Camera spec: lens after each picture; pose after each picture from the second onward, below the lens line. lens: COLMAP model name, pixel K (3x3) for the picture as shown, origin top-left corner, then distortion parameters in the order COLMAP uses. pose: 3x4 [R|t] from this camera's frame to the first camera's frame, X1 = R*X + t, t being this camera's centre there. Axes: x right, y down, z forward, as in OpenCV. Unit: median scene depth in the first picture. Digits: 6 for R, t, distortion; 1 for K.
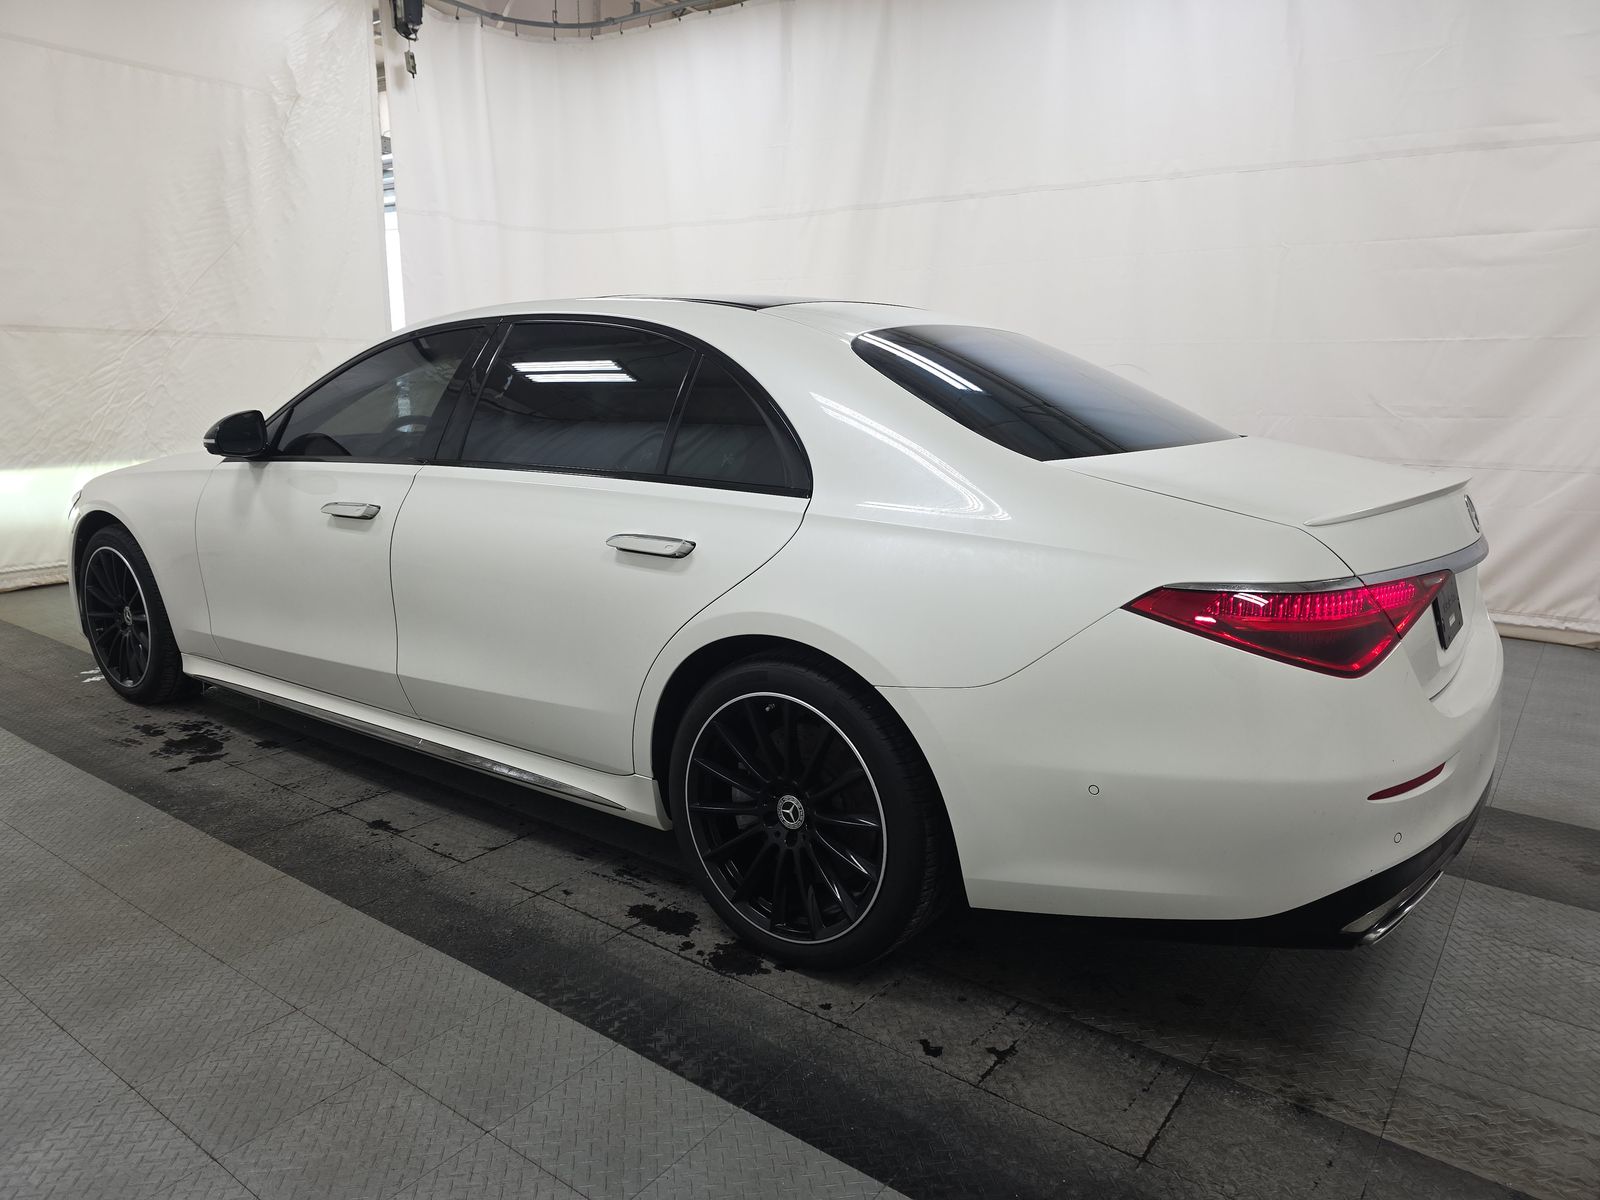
lens RADIAL K [[1061.4, 0, 802.3], [0, 1061.4, 616.8], [0, 0, 1]] dist [0.025910, -0.030047]
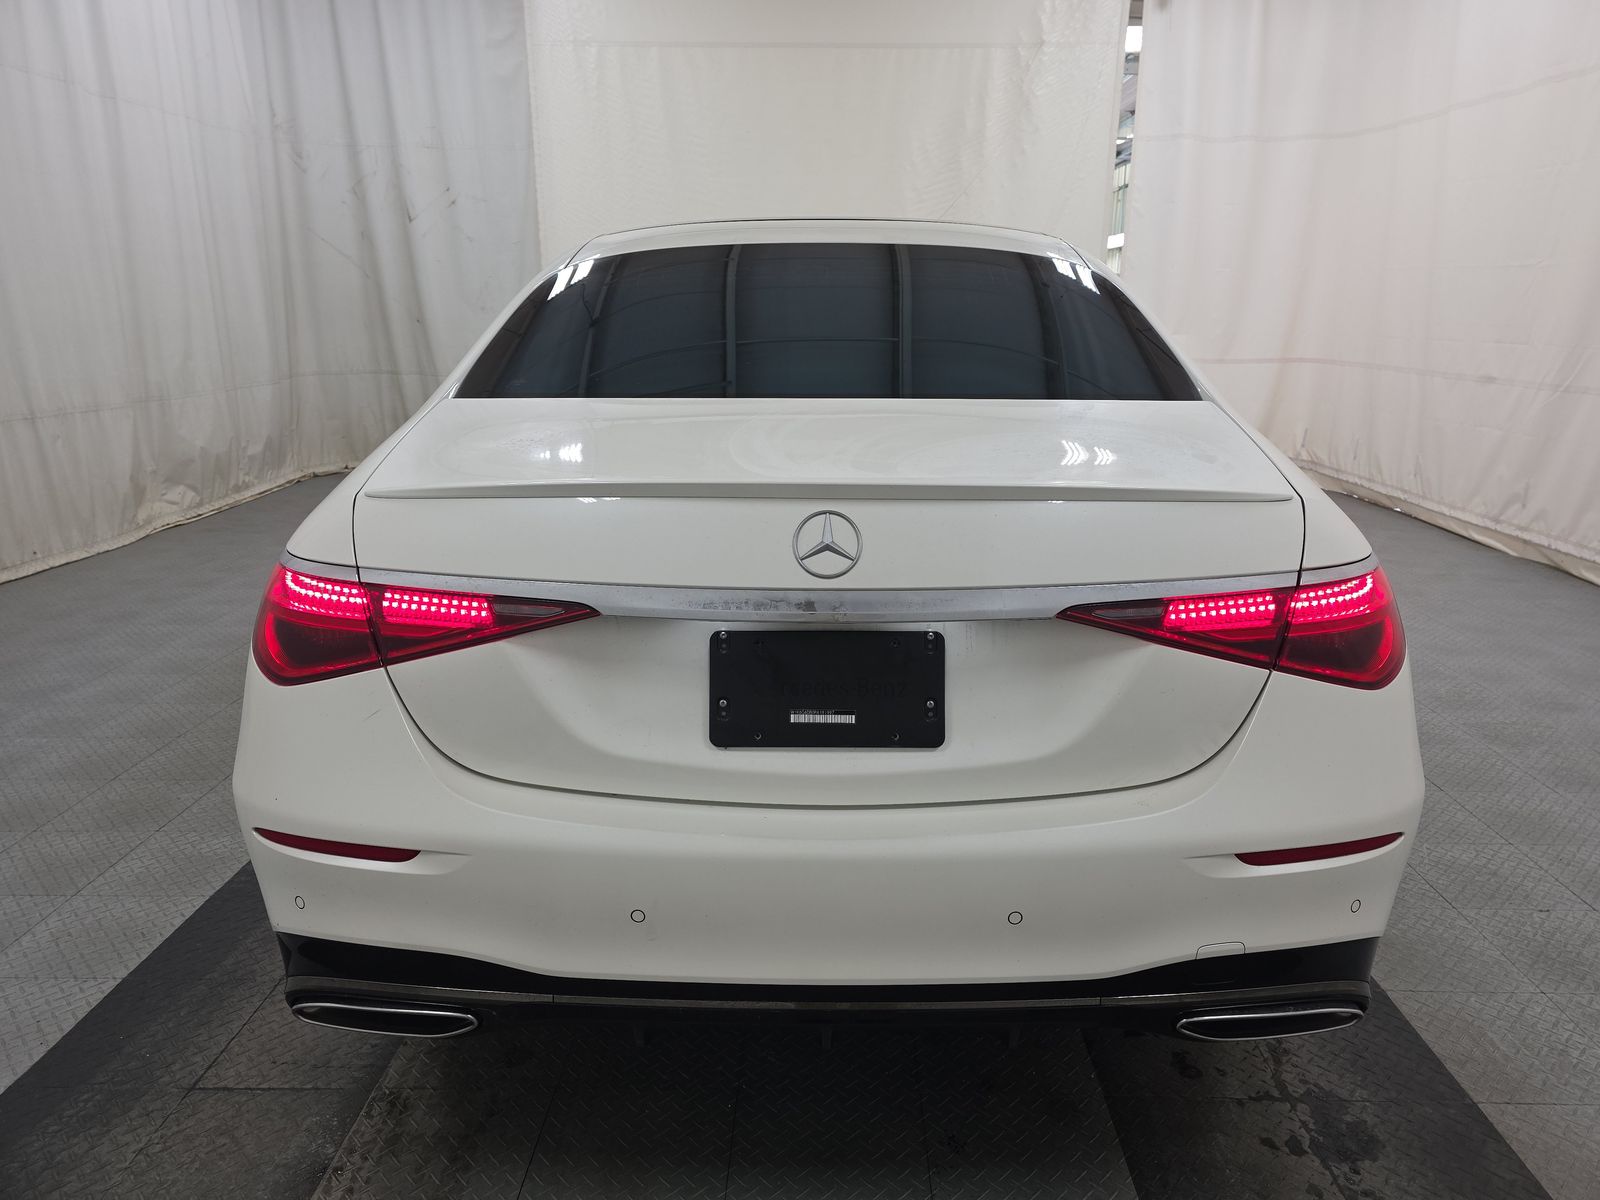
lens RADIAL K [[1061.4, 0, 850.4], [0, 1061.4, 624.0], [0, 0, 1]] dist [0.025910, -0.030047]
pose [[0.597675, 0.214361, -0.772550, 0.409171], [-0.166024, 0.975798, 0.142314, -0.049496], [0.784360, 0.043204, 0.618799, 0.251806]]
